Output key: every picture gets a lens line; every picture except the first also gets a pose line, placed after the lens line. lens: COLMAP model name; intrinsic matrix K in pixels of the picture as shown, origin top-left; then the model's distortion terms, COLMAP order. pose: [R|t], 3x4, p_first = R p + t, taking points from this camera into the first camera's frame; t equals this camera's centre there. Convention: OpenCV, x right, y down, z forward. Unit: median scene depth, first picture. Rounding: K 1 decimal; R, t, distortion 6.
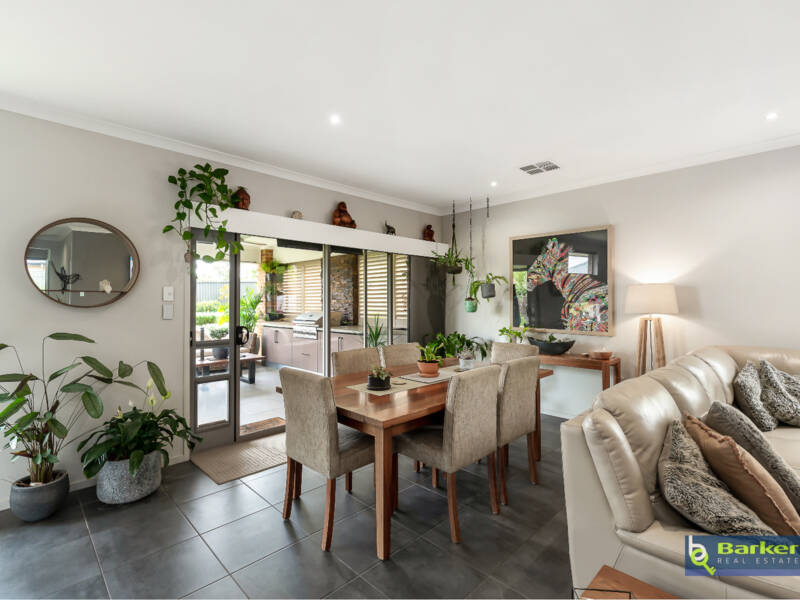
lens RADIAL K [[386.8, 0, 398.4], [0, 386.8, 297.6], [0, 0, 1]] dist [-0.002397, -0.000747]
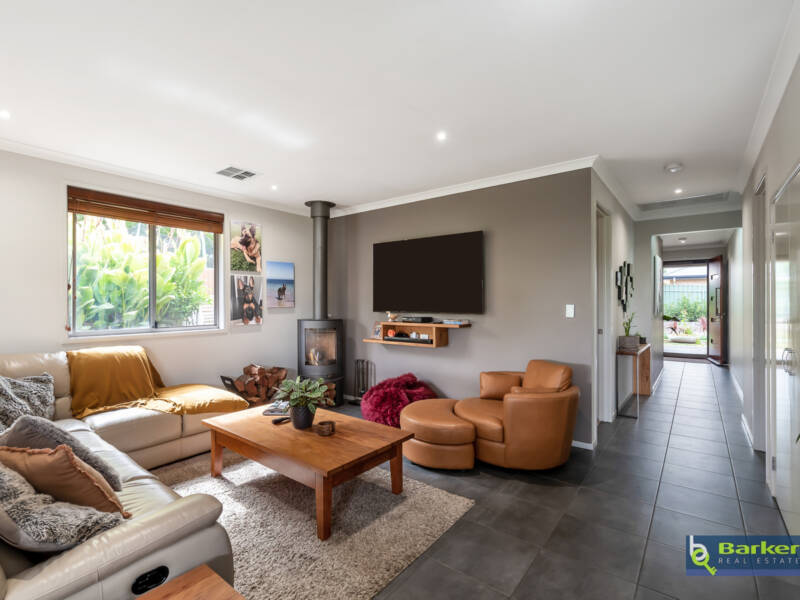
lens RADIAL K [[386.8, 0, 395.2], [0, 386.8, 301.0], [0, 0, 1]] dist [-0.002397, -0.000747]
pose [[-0.129212, 0.007914, 0.991585, -0.100369], [-0.004033, 0.999956, -0.008506, 0.000729], [-0.991609, -0.005098, -0.129174, 0.131875]]
